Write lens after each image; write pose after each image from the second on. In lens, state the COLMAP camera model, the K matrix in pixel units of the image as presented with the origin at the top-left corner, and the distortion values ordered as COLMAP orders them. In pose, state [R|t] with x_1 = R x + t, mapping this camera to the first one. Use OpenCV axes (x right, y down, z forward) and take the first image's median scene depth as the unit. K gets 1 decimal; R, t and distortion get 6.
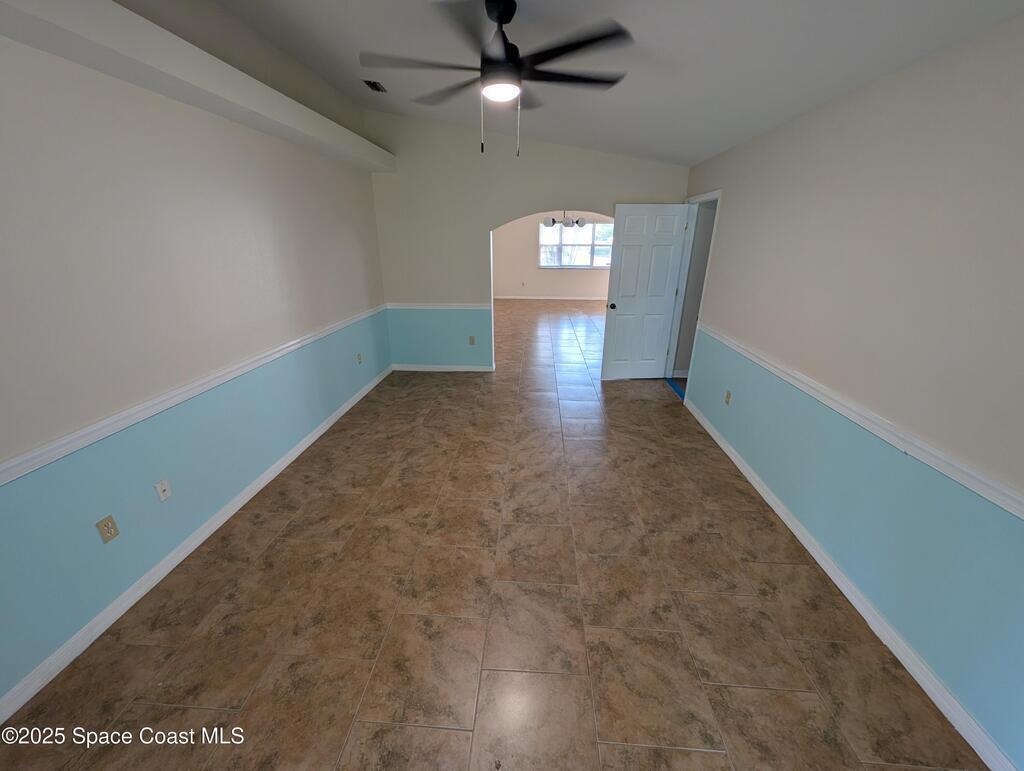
lens RADIAL K [[394.0, 0, 510.0], [0, 394.0, 384.1], [0, 0, 1]] dist [-0.001517, 0.000605]
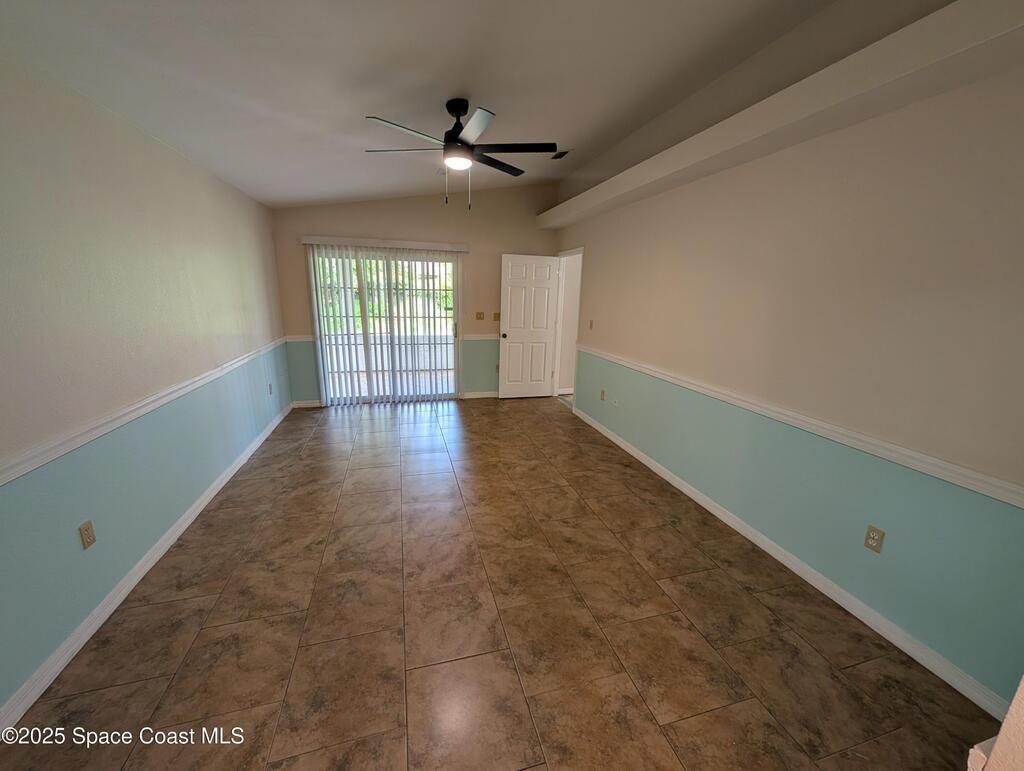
lens RADIAL K [[394.0, 0, 510.0], [0, 394.0, 384.1], [0, 0, 1]] dist [-0.001517, 0.000605]
pose [[-0.941481, 0.056013, -0.332379, 0.183024], [-0.141626, 0.829090, 0.540881, -0.528075], [0.305869, 0.556303, -0.772639, 1.528846]]
